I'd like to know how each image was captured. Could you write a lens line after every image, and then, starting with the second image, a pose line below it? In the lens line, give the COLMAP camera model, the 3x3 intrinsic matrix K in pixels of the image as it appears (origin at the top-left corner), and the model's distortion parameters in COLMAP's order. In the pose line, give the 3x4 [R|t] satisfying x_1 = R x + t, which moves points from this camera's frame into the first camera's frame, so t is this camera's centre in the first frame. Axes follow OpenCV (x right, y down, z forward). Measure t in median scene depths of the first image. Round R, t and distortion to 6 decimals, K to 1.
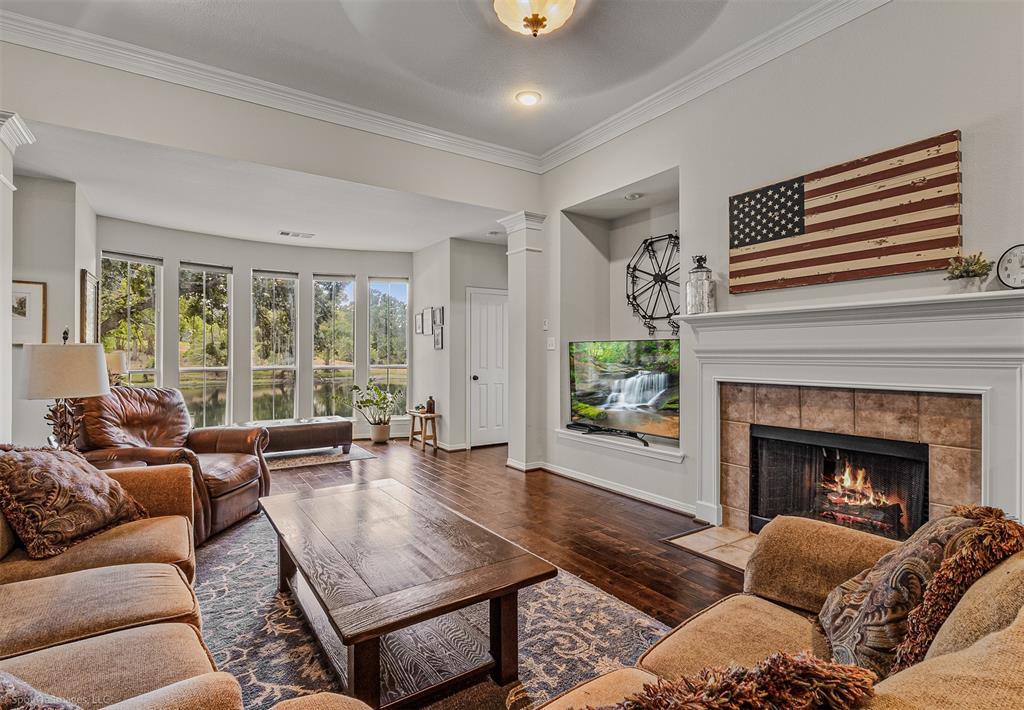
lens RADIAL K [[503.4, 0, 512.0], [0, 503.4, 355.0], [0, 0, 1]] dist [0.000539, 0.000087]
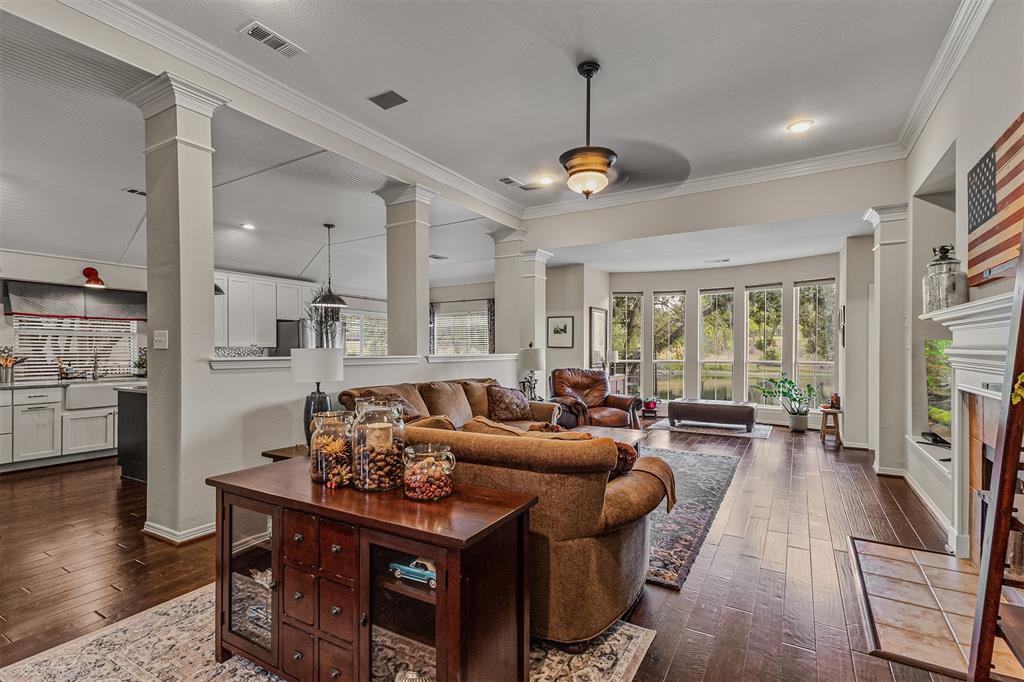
lens RADIAL K [[481.8, 0, 512.0], [0, 481.8, 341.0], [0, 0, 1]] dist [0.034508, 0.000101]
pose [[0.422566, -0.013632, -0.906230, 0.583038], [0.001614, 0.999897, -0.014289, -0.013068], [0.906331, 0.004575, 0.422544, -0.035177]]
